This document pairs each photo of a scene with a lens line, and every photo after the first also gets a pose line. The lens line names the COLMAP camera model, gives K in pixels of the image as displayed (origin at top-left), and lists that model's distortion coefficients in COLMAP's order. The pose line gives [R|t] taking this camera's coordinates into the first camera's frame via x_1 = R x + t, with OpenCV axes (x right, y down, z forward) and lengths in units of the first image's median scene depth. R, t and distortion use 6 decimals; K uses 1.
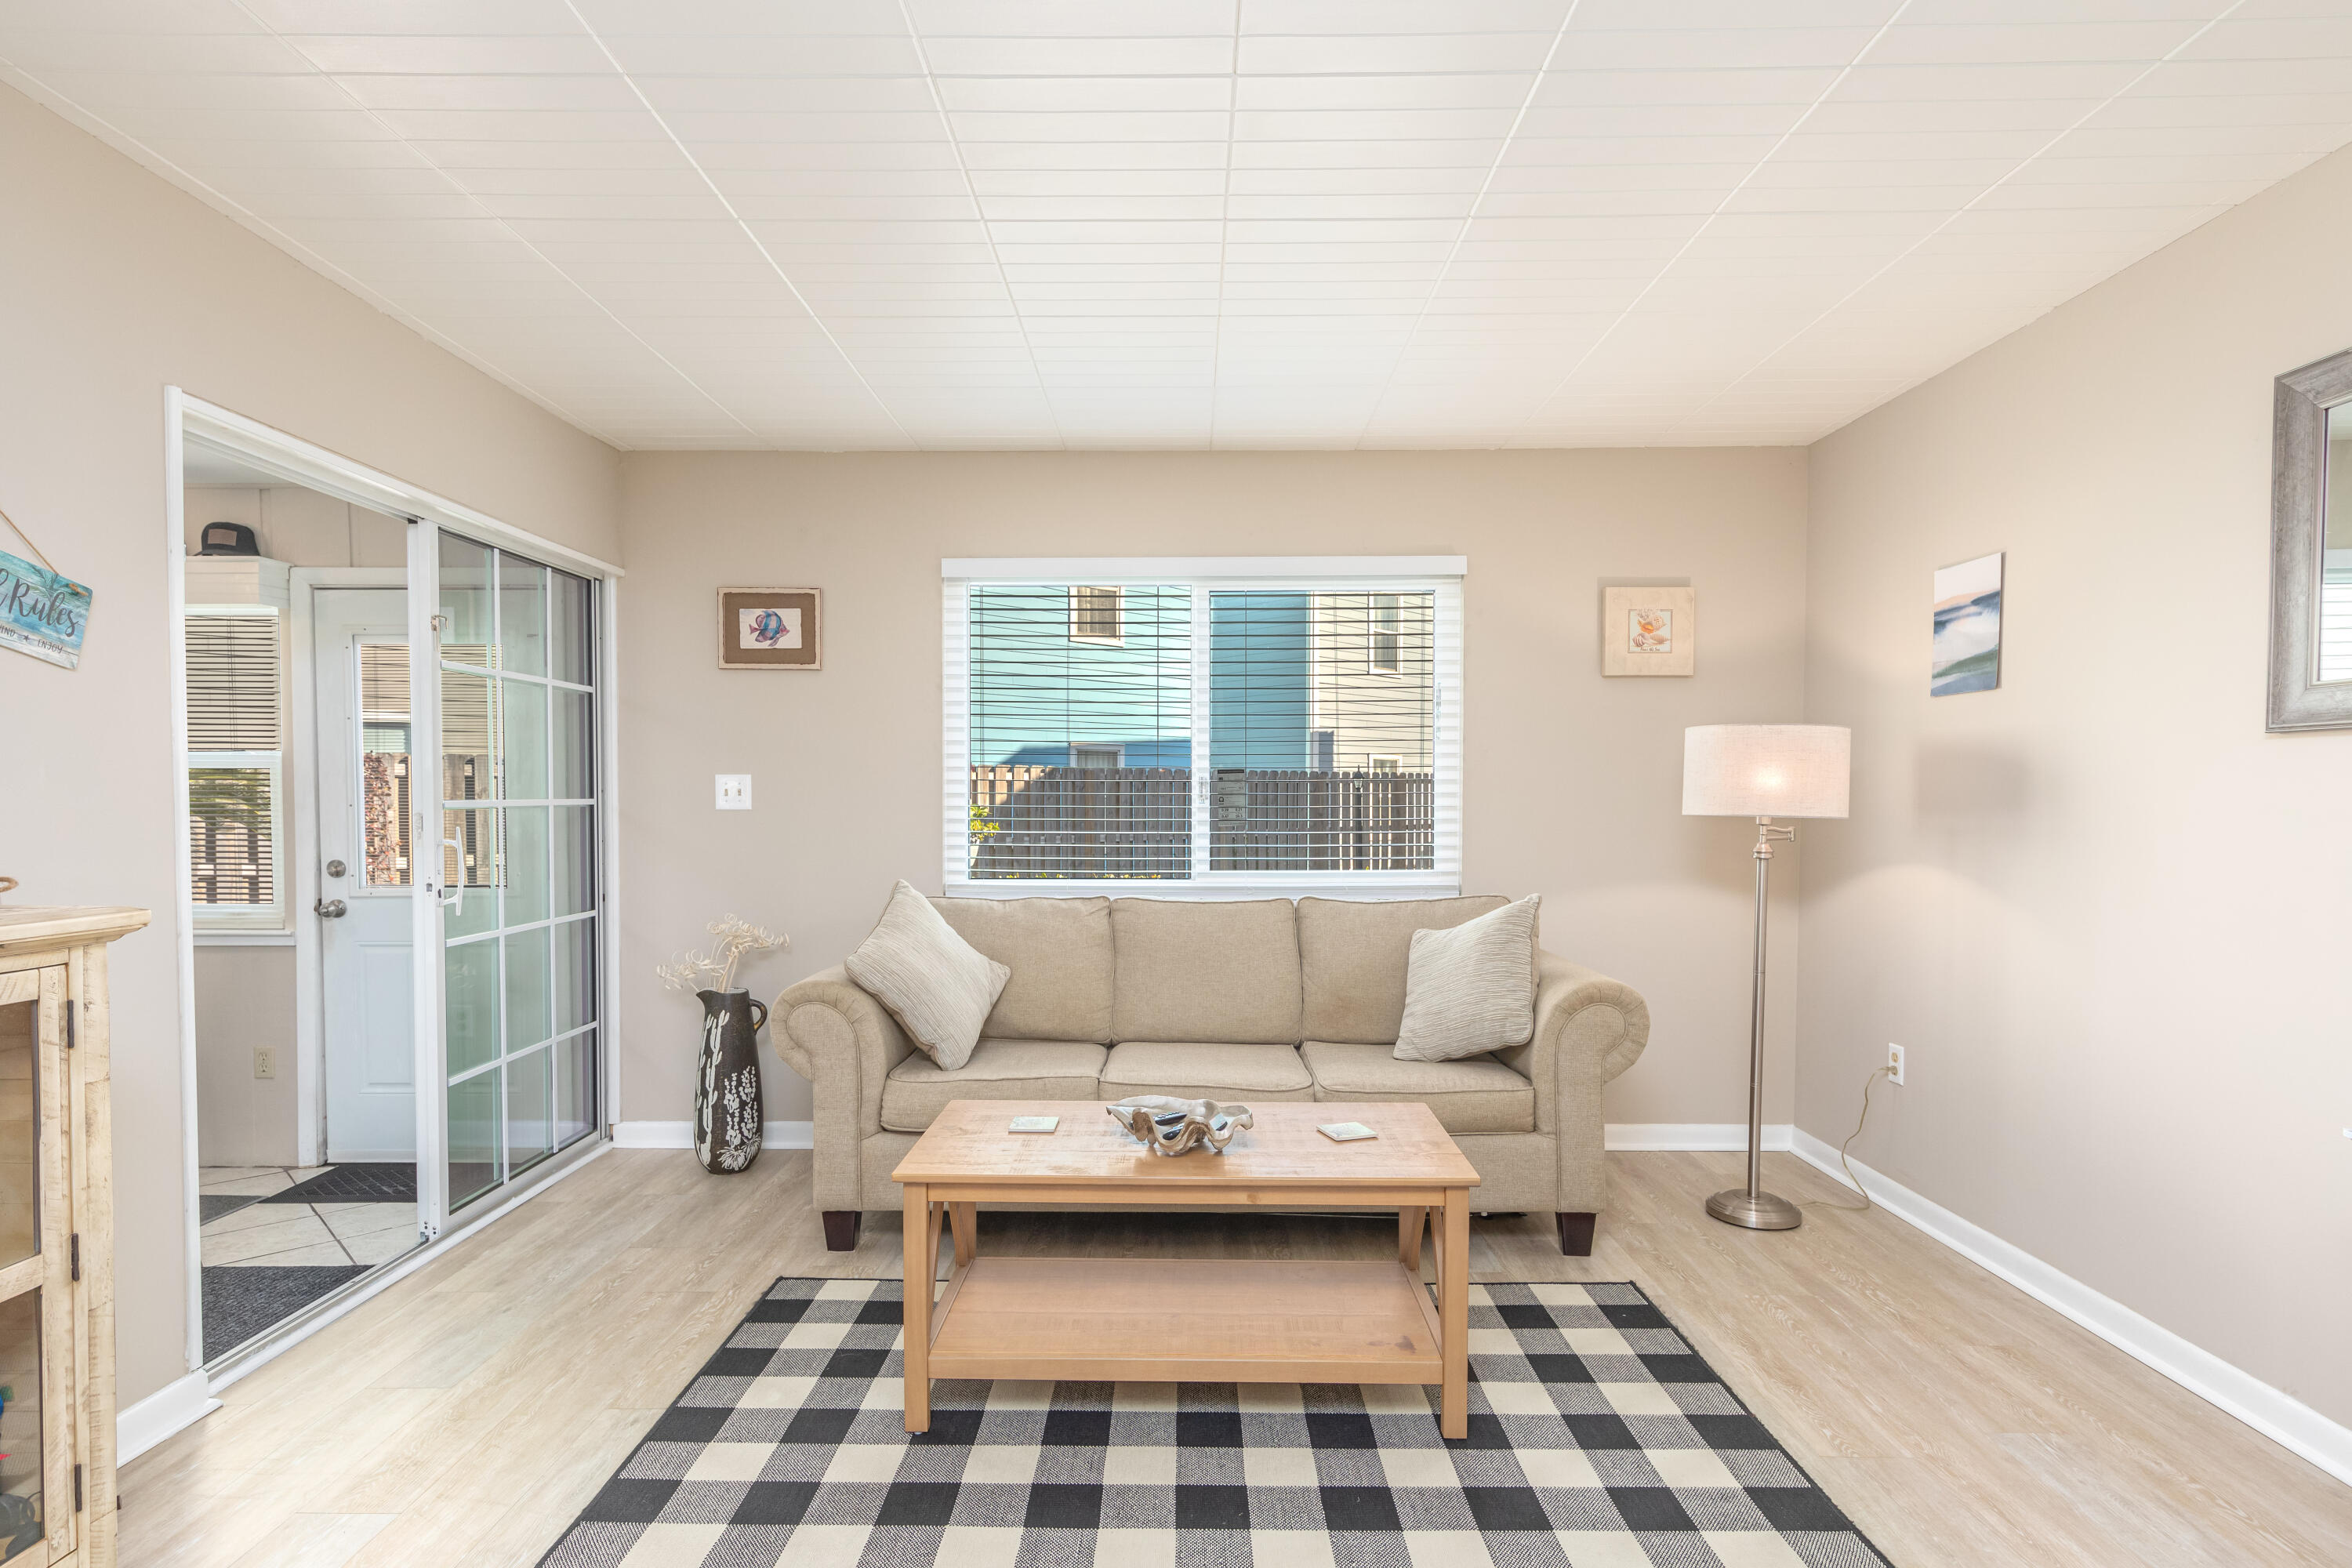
lens RADIAL K [[1204.1, 0, 1175.1], [0, 1204.1, 827.1], [0, 0, 1]] dist [0.003998, 0.001648]
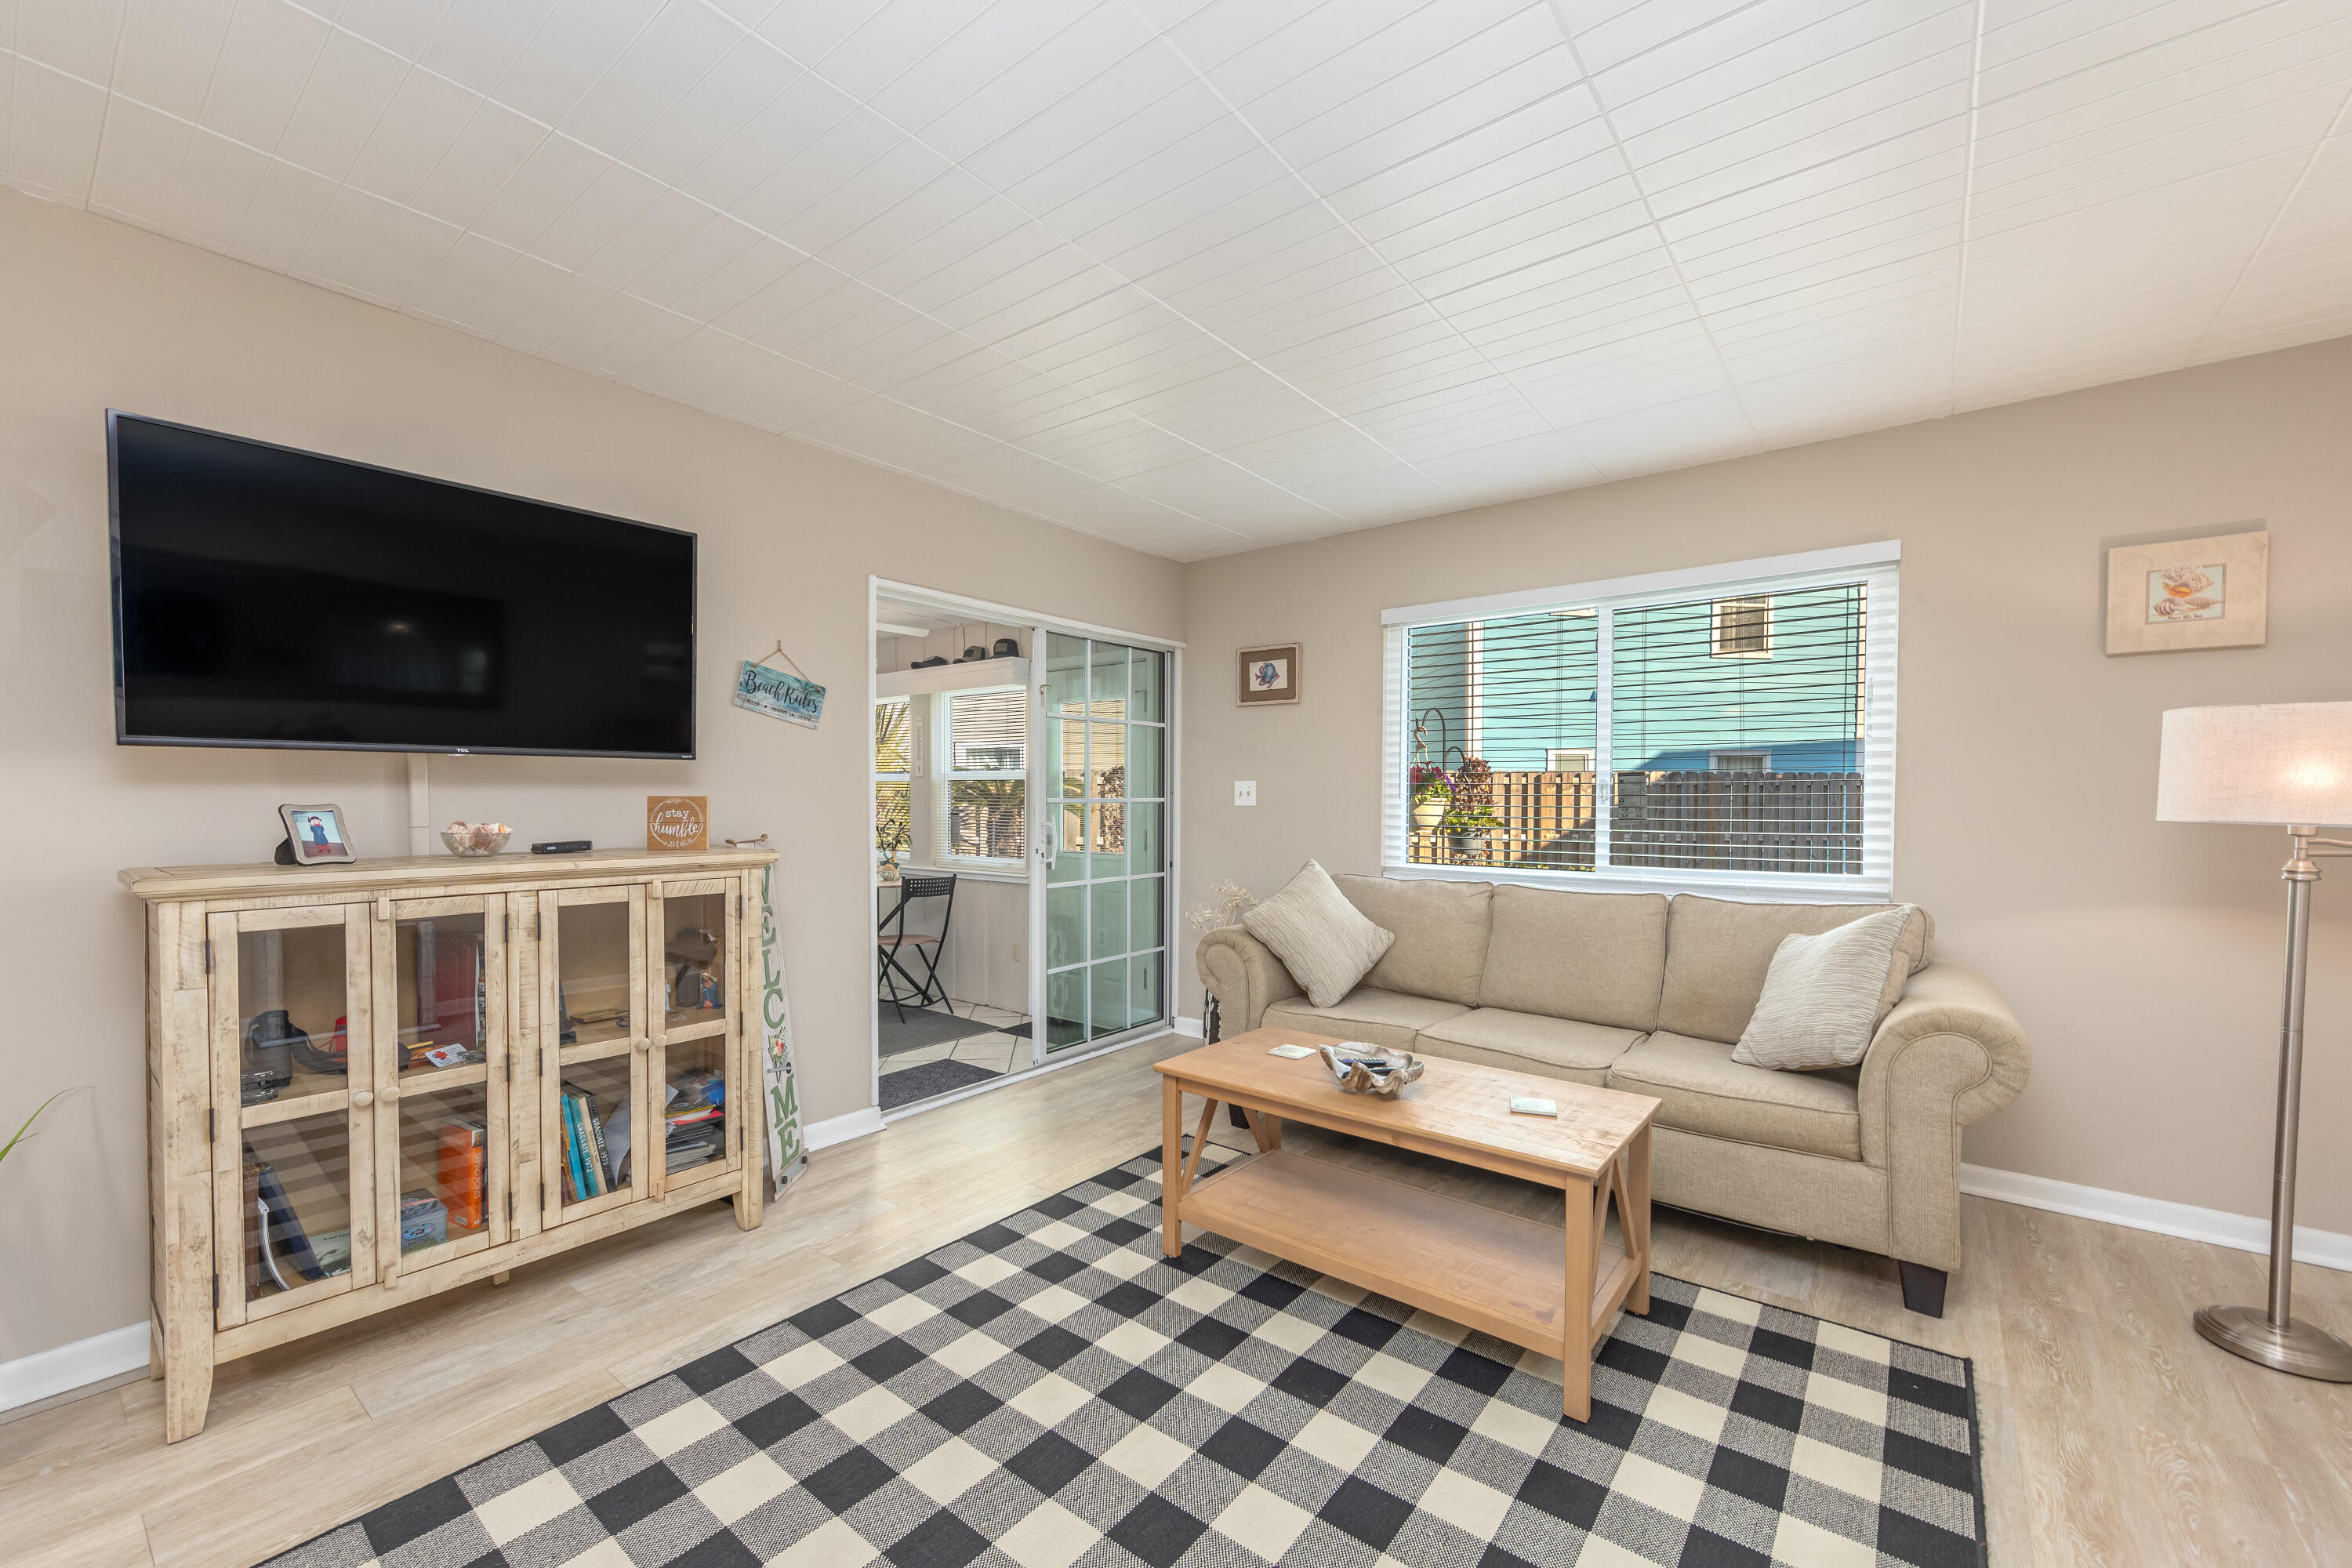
lens RADIAL K [[939.7, 0, 1173.9], [0, 939.7, 820.5], [0, 0, 1]] dist [0.006078, -0.000676]
pose [[0.789811, 0.017887, -0.613089, 0.276135], [-0.018879, 0.999810, 0.004849, -0.001185], [0.613059, 0.007744, 0.789999, 0.092150]]
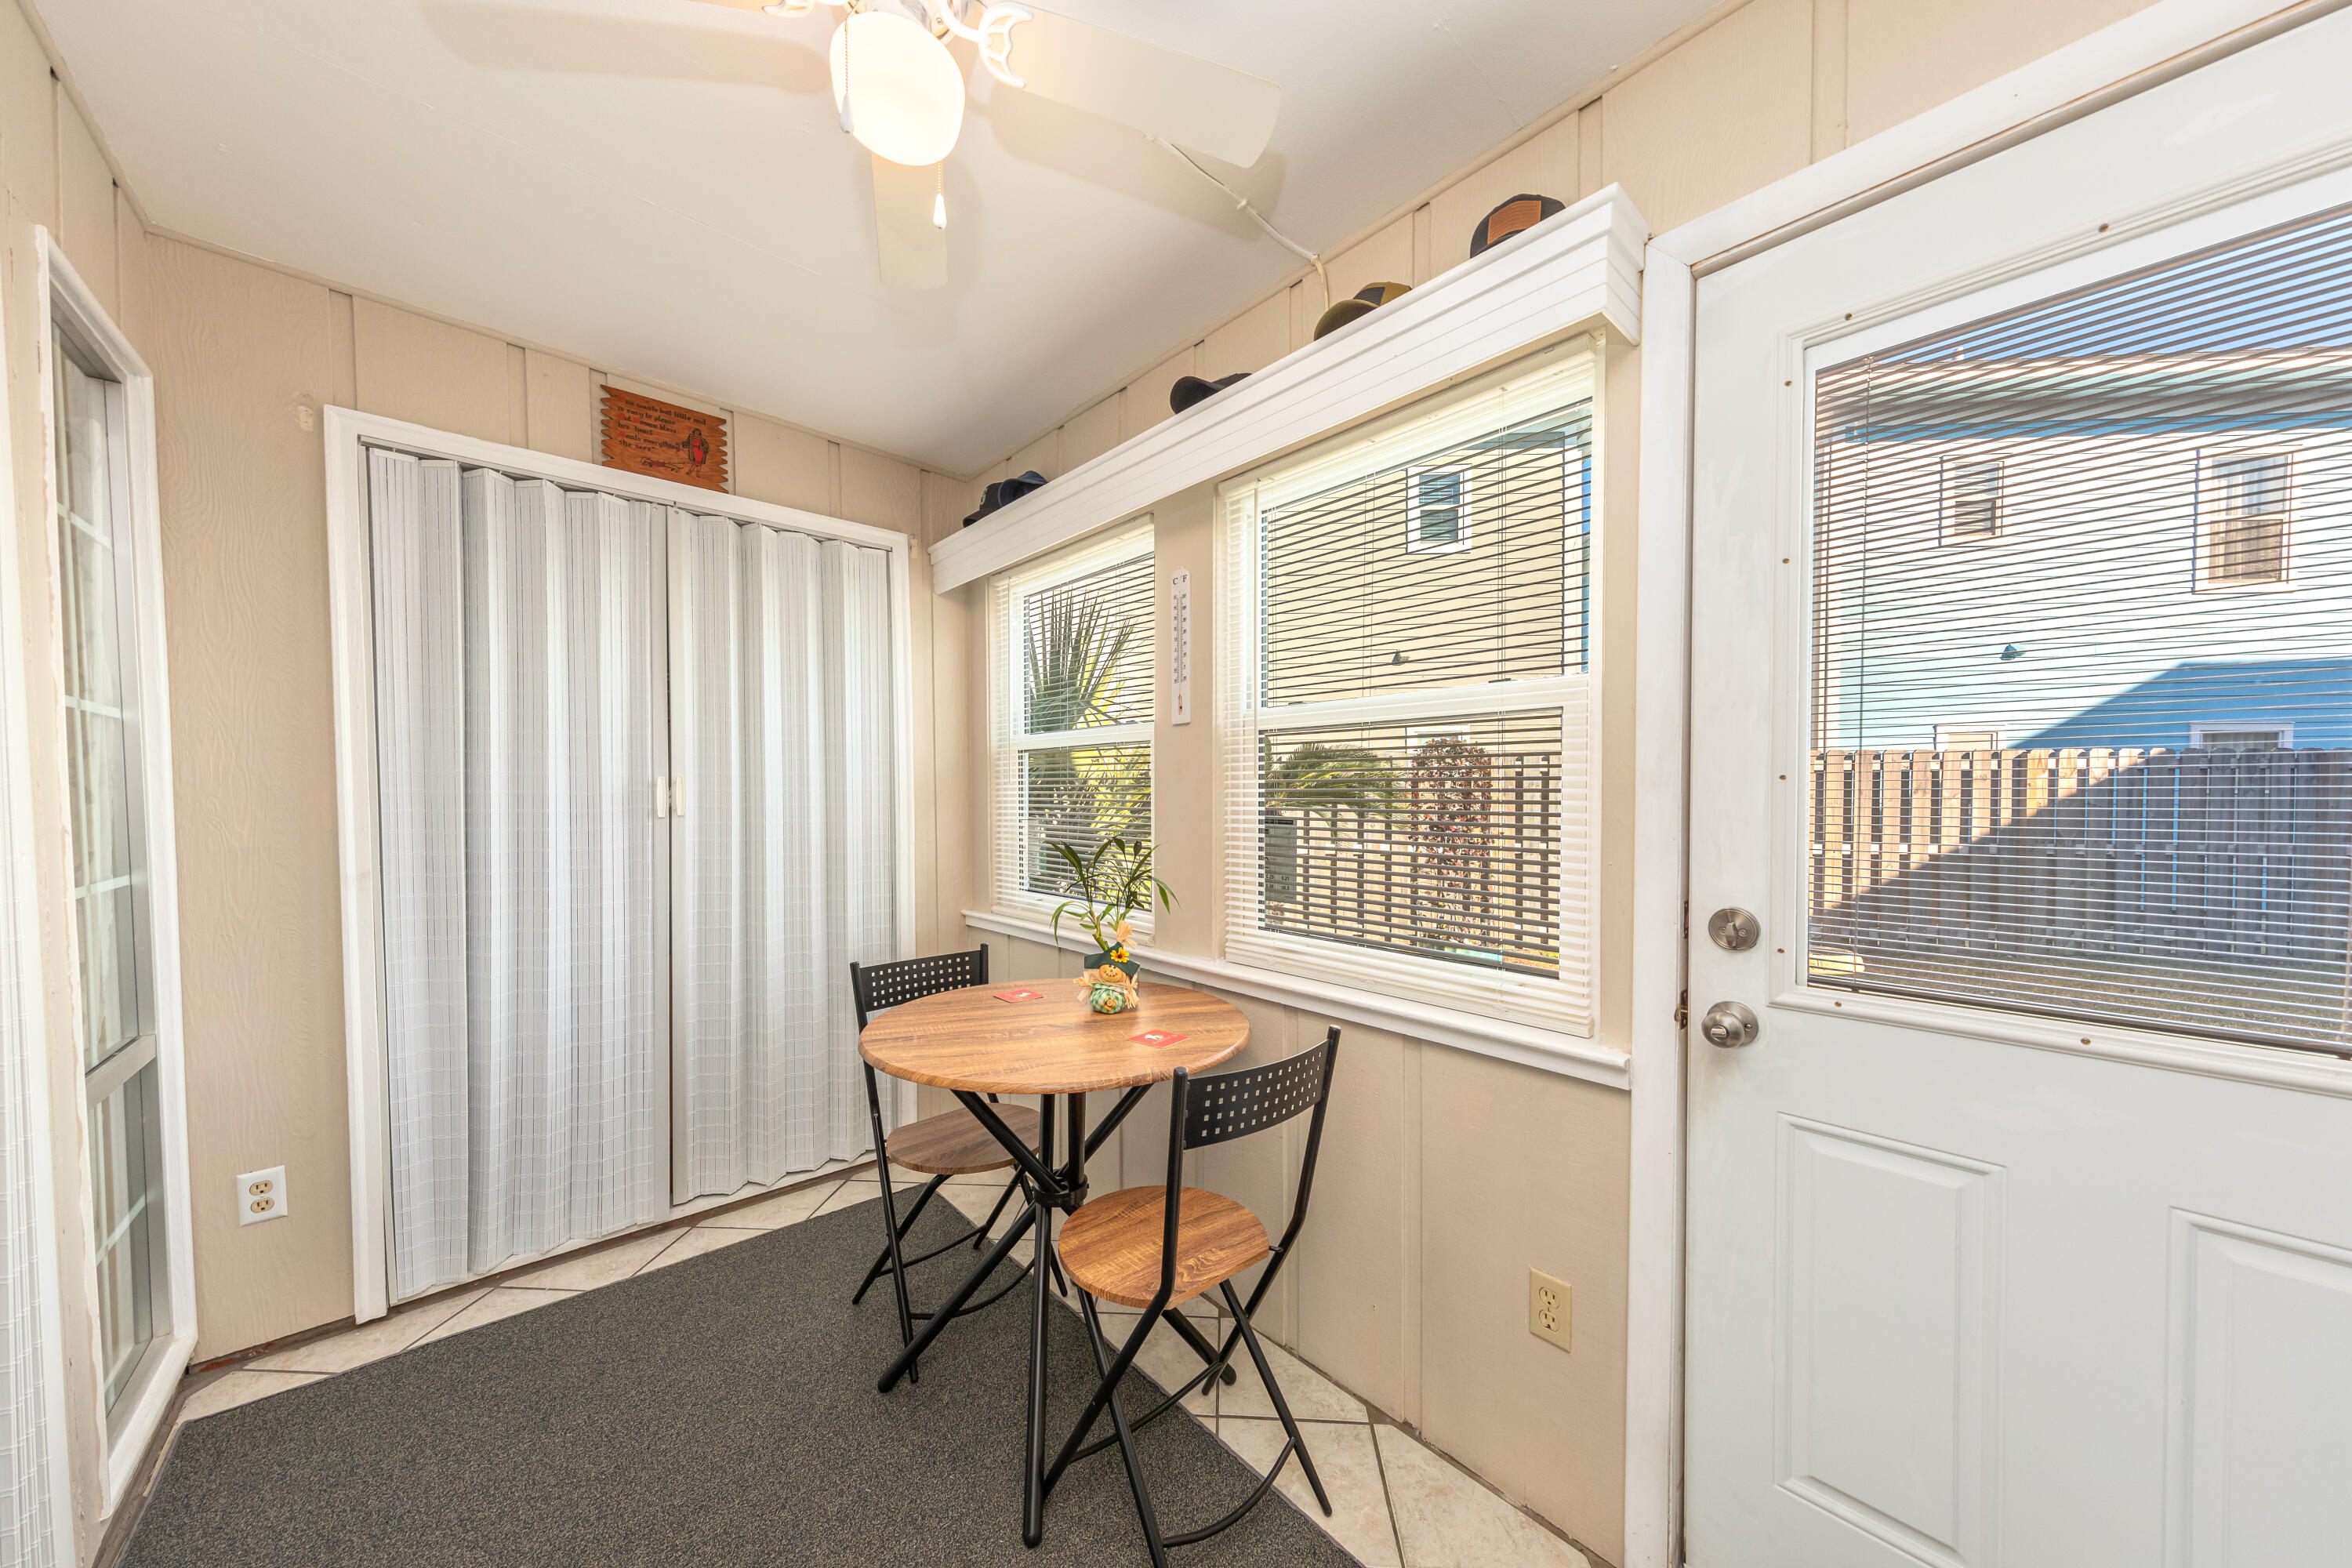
lens RADIAL K [[798.8, 0, 1165.0], [0, 798.8, 812.8], [0, 0, 1]] dist [0.005012, -0.000307]
pose [[0.677762, 0.017706, -0.735068, -0.717007], [-0.018071, 0.999809, 0.007421, -0.005582], [0.735059, 0.008253, 0.677953, 0.763023]]
